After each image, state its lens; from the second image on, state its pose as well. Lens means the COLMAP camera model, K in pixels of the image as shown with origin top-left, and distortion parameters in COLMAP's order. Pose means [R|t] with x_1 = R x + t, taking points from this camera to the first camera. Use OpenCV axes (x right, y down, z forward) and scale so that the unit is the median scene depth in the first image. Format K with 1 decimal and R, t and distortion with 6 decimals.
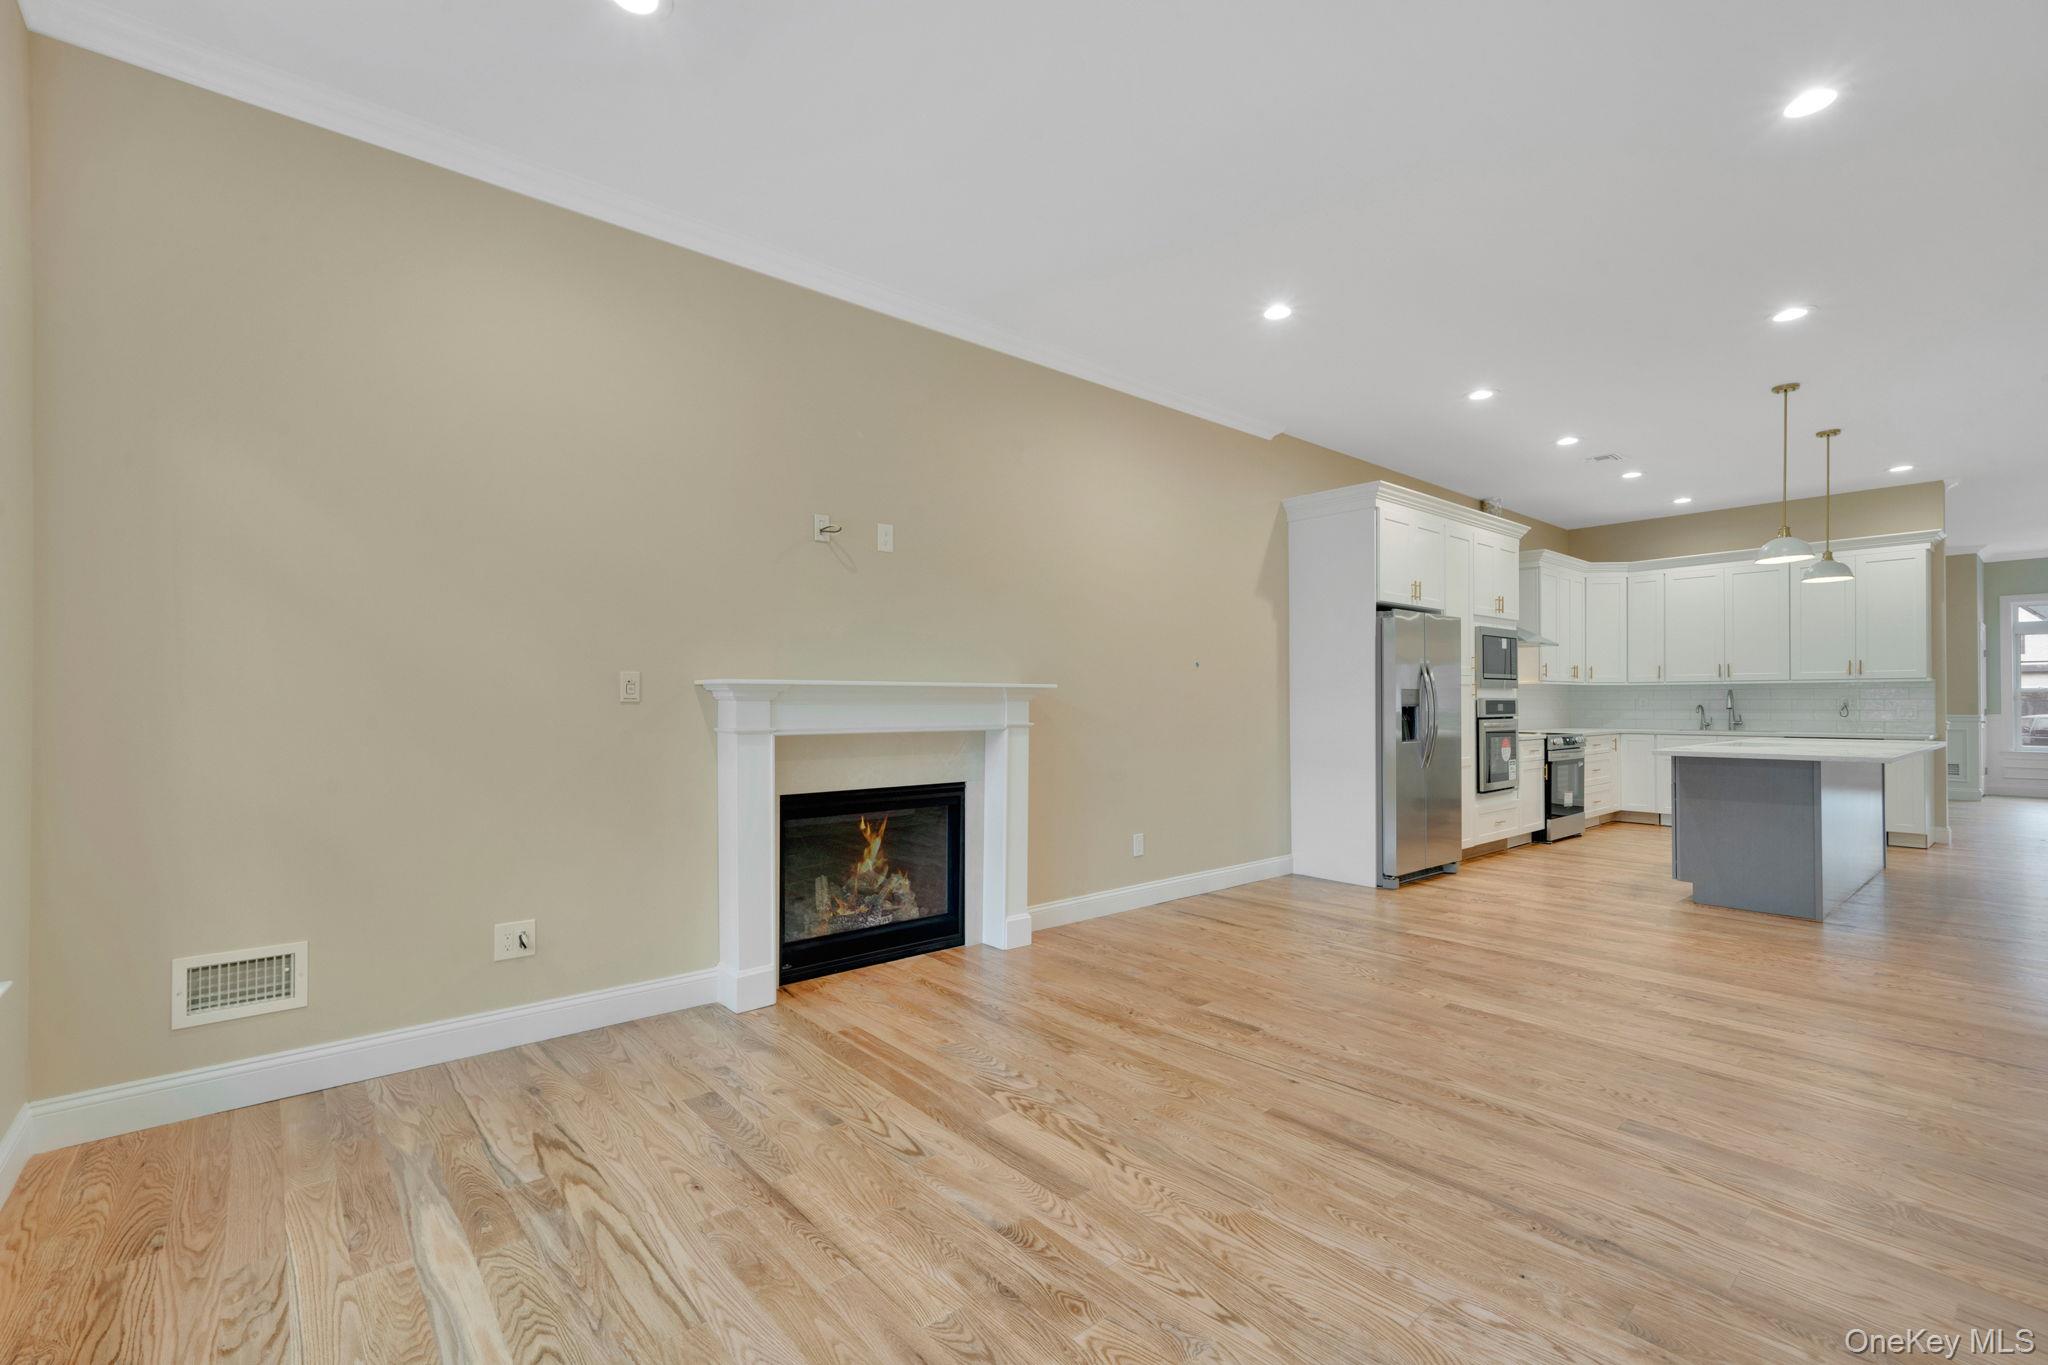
lens RADIAL K [[892.0, 0, 973.9], [0, 892.0, 695.6], [0, 0, 1]] dist [-0.001427, 0.000252]
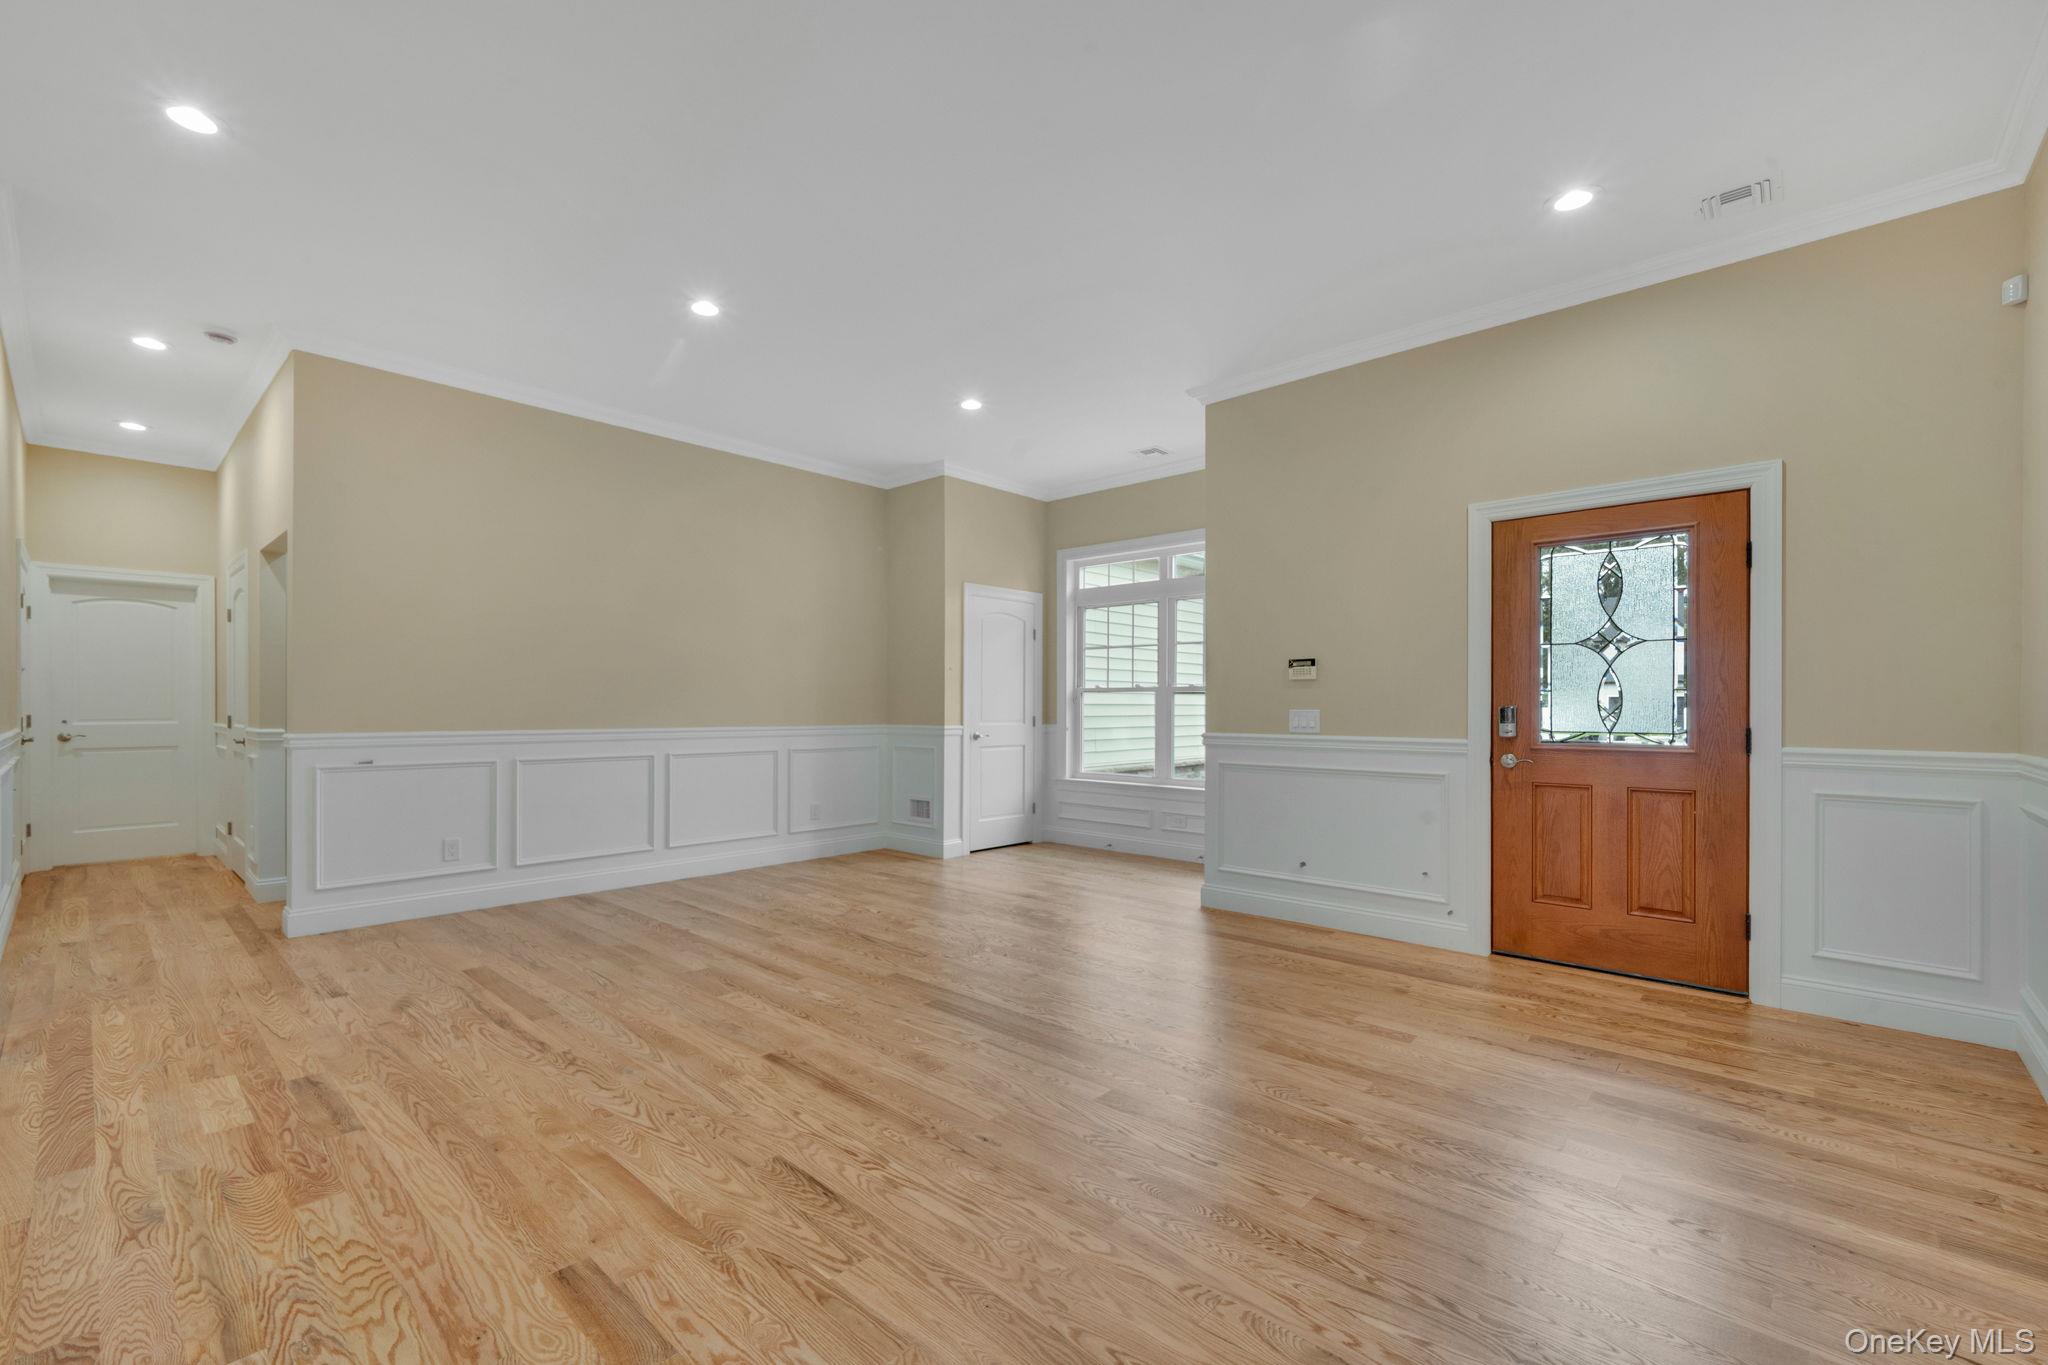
lens RADIAL K [[858.9, 0, 998.5], [0, 858.9, 708.1], [0, 0, 1]] dist [-0.002591, 0.003631]
pose [[0.990454, 0.005474, 0.137738, 1.651387], [-0.006758, 0.999938, 0.008860, 0.004630], [-0.137681, -0.009706, 0.990429, 0.568225]]
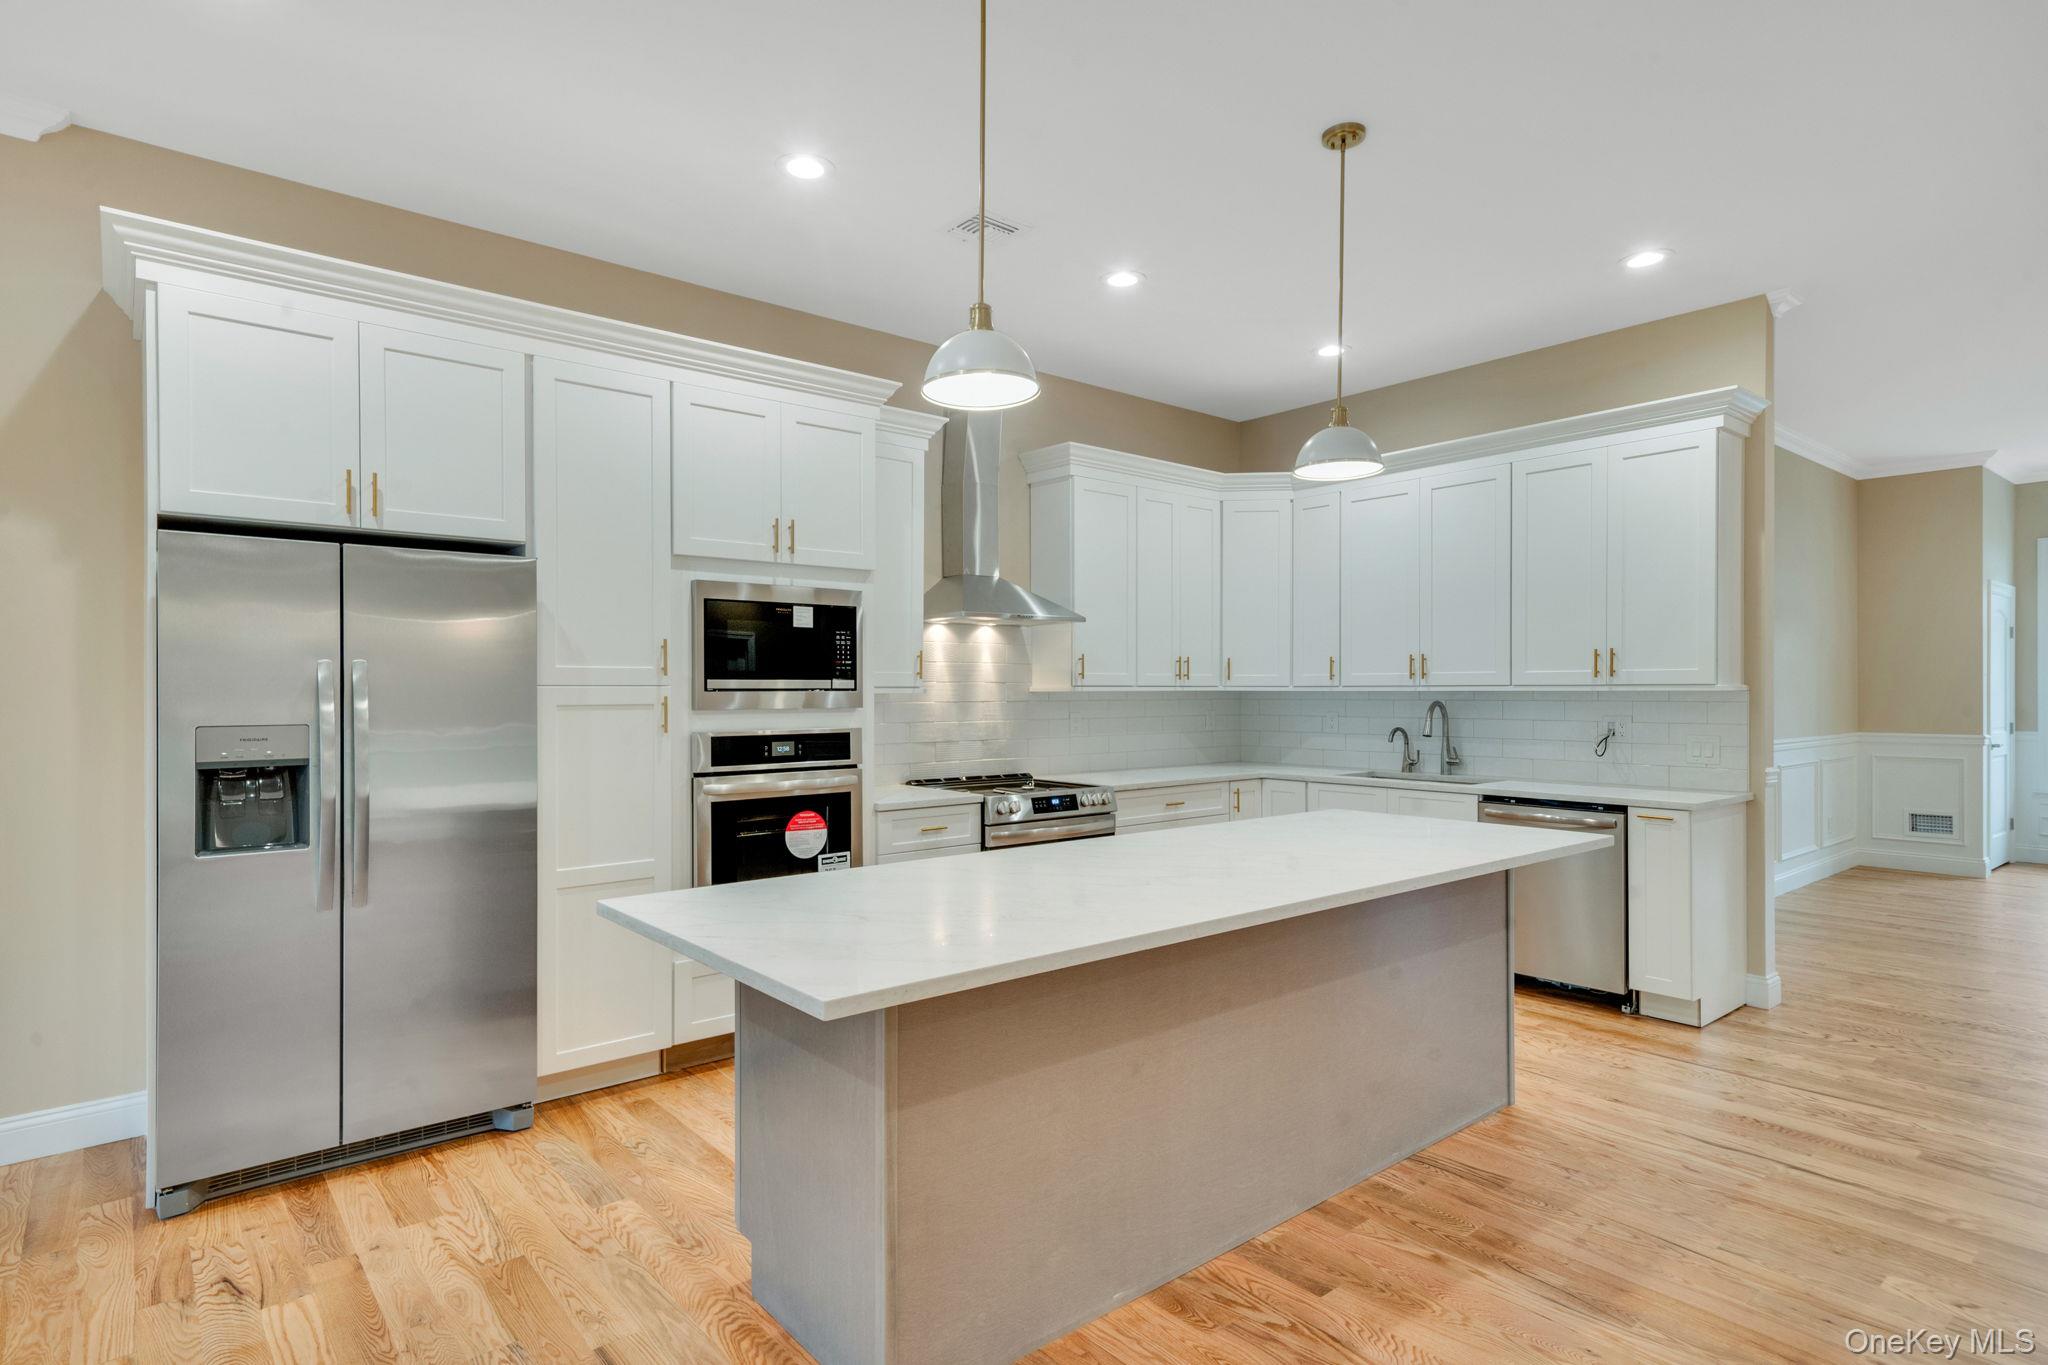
lens RADIAL K [[1073.1, 0, 996.4], [0, 1073.1, 694.0], [0, 0, 1]] dist [0.018673, 0.000275]
pose [[0.999970, -0.000498, 0.007730, 0.695823], [0.000404, 0.999925, 0.012219, -0.023461], [-0.007735, -0.012215, 0.999895, 0.411364]]
